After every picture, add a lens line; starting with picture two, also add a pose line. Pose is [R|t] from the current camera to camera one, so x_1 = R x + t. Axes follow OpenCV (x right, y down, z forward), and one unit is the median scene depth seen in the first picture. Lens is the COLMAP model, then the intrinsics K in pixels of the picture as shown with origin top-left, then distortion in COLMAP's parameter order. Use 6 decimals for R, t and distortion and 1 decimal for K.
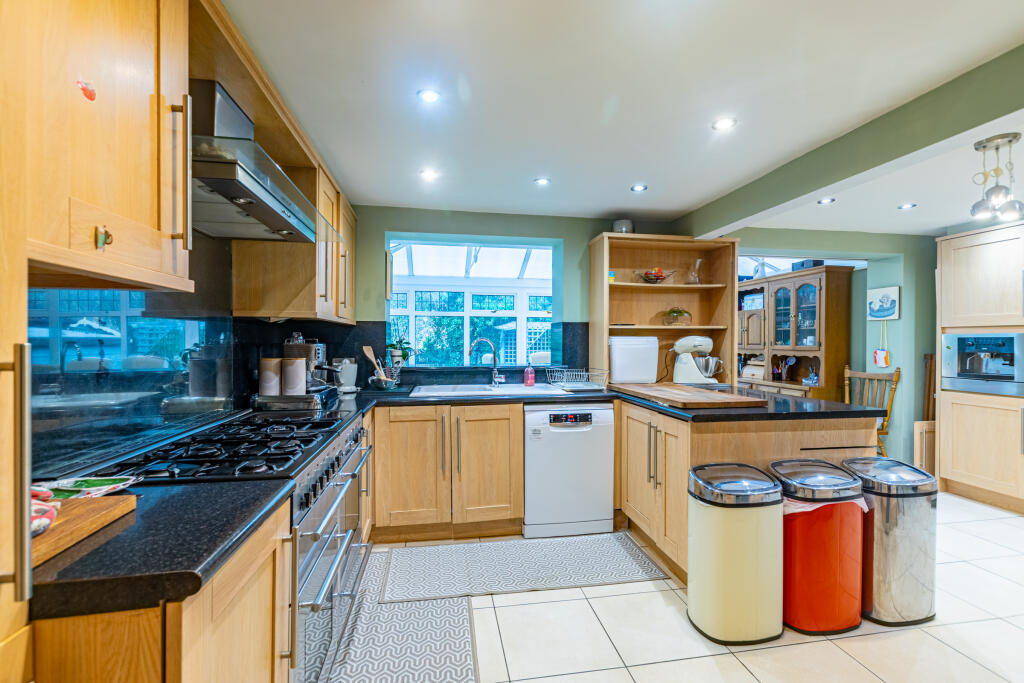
lens RADIAL K [[442.4, 0, 510.5], [0, 442.4, 342.2], [0, 0, 1]] dist [-0.001547, -0.000529]
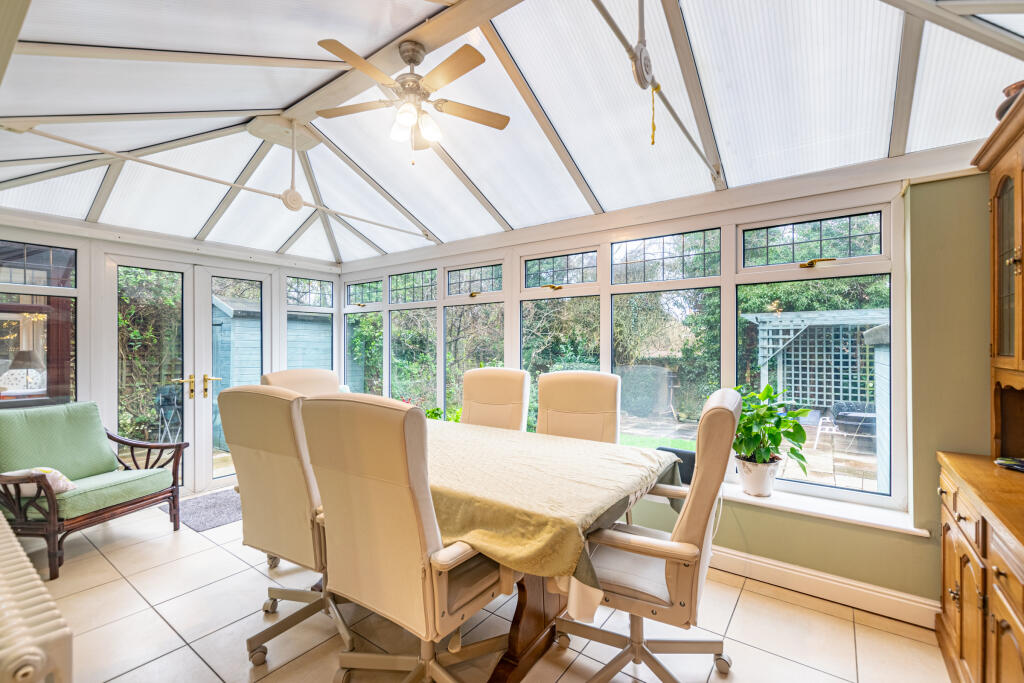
lens RADIAL K [[442.4, 0, 511.6], [0, 442.4, 343.6], [0, 0, 1]] dist [-0.001547, -0.000529]
pose [[0.695042, -0.006144, -0.718943, 0.816984], [0.001442, 0.999973, -0.007151, -0.000982], [0.718968, 0.003934, 0.695033, 1.207648]]
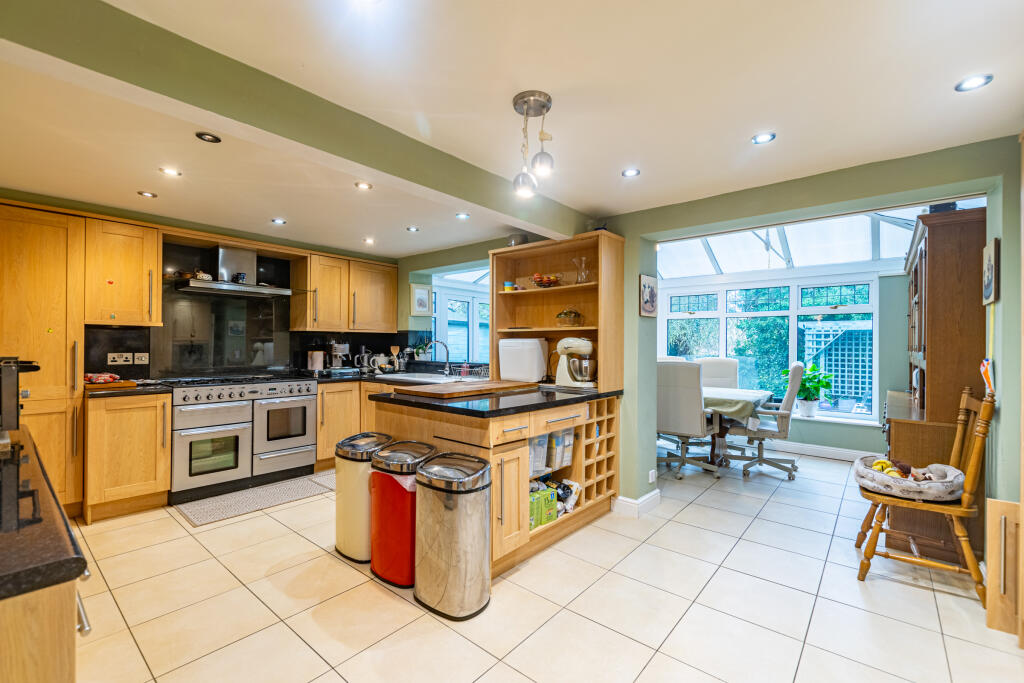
lens RADIAL K [[442.4, 0, 509.3], [0, 442.4, 342.4], [0, 0, 1]] dist [-0.001547, -0.000529]
pose [[0.640493, -0.001997, -0.767961, 1.074544], [-0.005866, 0.999955, -0.007493, 0.004471], [0.767942, 0.009304, 0.640452, 0.270457]]
